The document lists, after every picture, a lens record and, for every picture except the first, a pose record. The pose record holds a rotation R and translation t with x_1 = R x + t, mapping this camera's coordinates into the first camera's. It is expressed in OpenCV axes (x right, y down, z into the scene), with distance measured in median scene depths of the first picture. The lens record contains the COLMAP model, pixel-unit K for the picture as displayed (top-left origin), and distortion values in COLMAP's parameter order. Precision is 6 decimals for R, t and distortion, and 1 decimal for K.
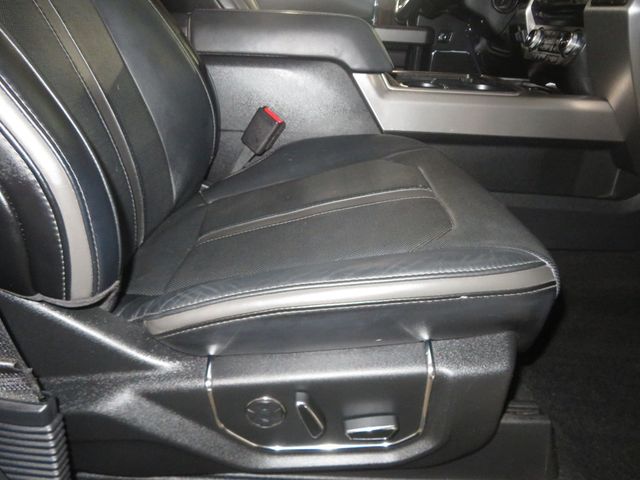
lens RADIAL K [[463.6, 0, 319.4], [0, 463.6, 238.6], [0, 0, 1]] dist [-0.002832, 0.003684]
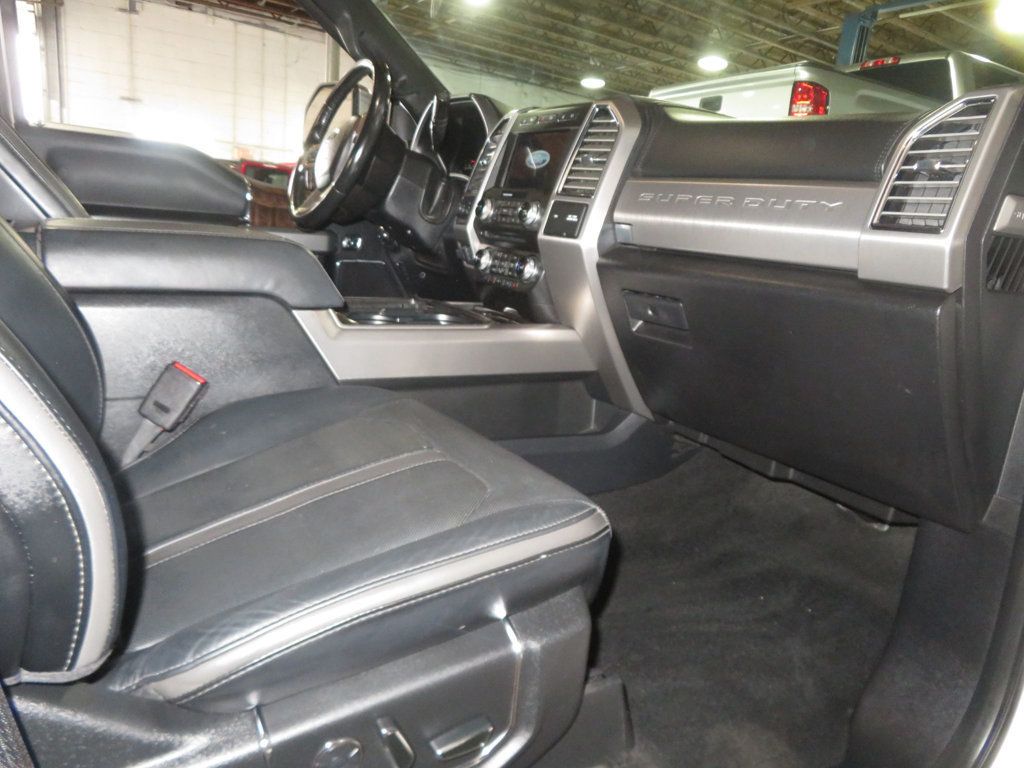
lens RADIAL K [[741.8, 0, 512.8], [0, 741.8, 376.6], [0, 0, 1]] dist [-0.002832, 0.003684]
pose [[0.862959, -0.076257, 0.499486, -0.275354], [0.171982, 0.973850, -0.148455, -0.011910], [-0.475103, 0.214013, 0.853508, -0.214973]]
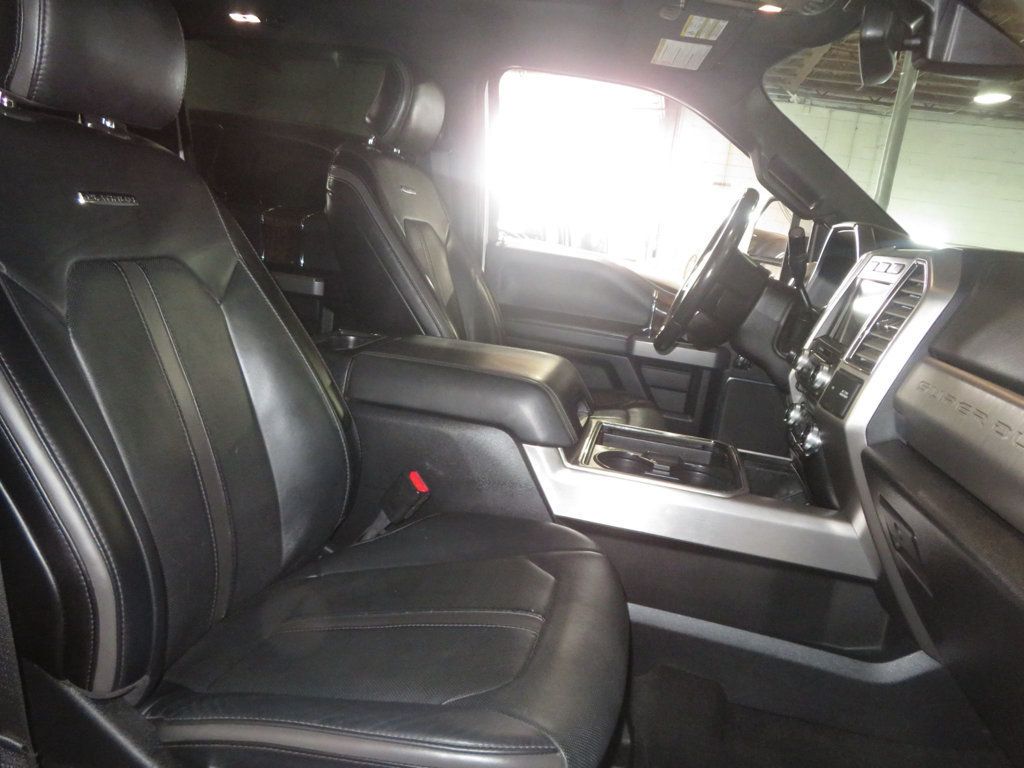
lens RADIAL K [[741.8, 0, 510.6], [0, 741.8, 372.1], [0, 0, 1]] dist [-0.002832, 0.003684]
pose [[0.971350, 0.116290, -0.207257, 0.375472], [-0.166915, 0.954621, -0.246652, -0.173984], [0.169169, 0.274180, 0.946682, -0.366973]]
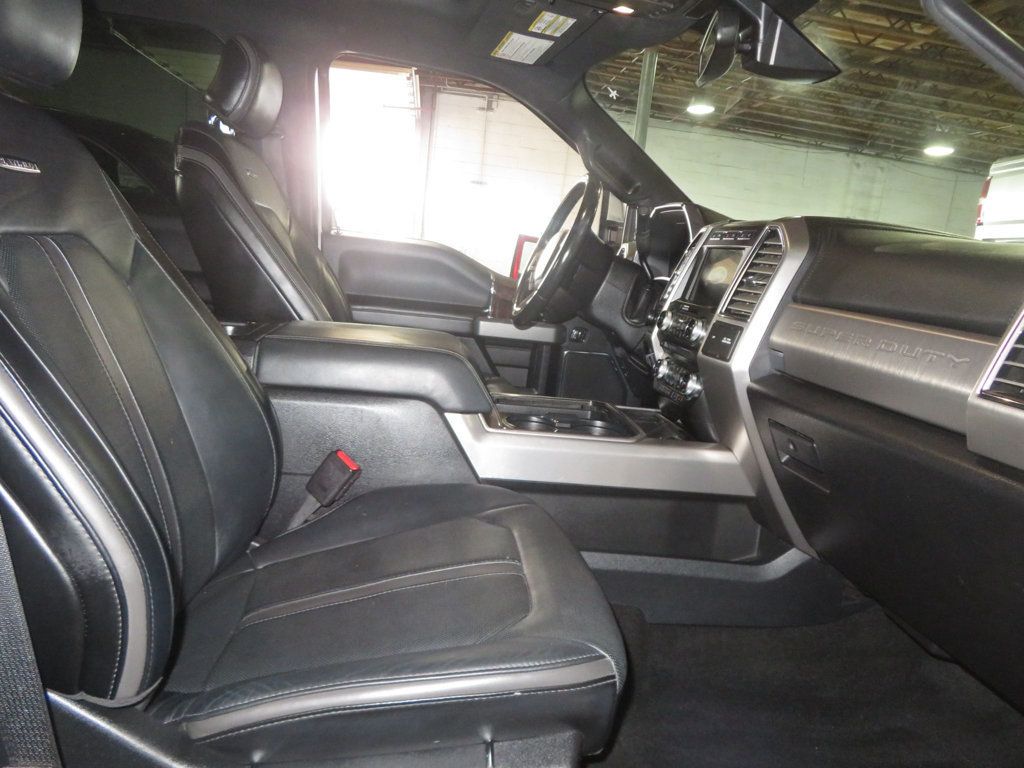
lens RADIAL K [[741.8, 0, 511.5], [0, 741.8, 371.8], [0, 0, 1]] dist [-0.002832, 0.003684]
pose [[0.993182, 0.040517, 0.109309, 0.049939], [-0.008853, 0.961165, -0.275832, -0.059204], [-0.116240, 0.272984, 0.954970, -0.427118]]
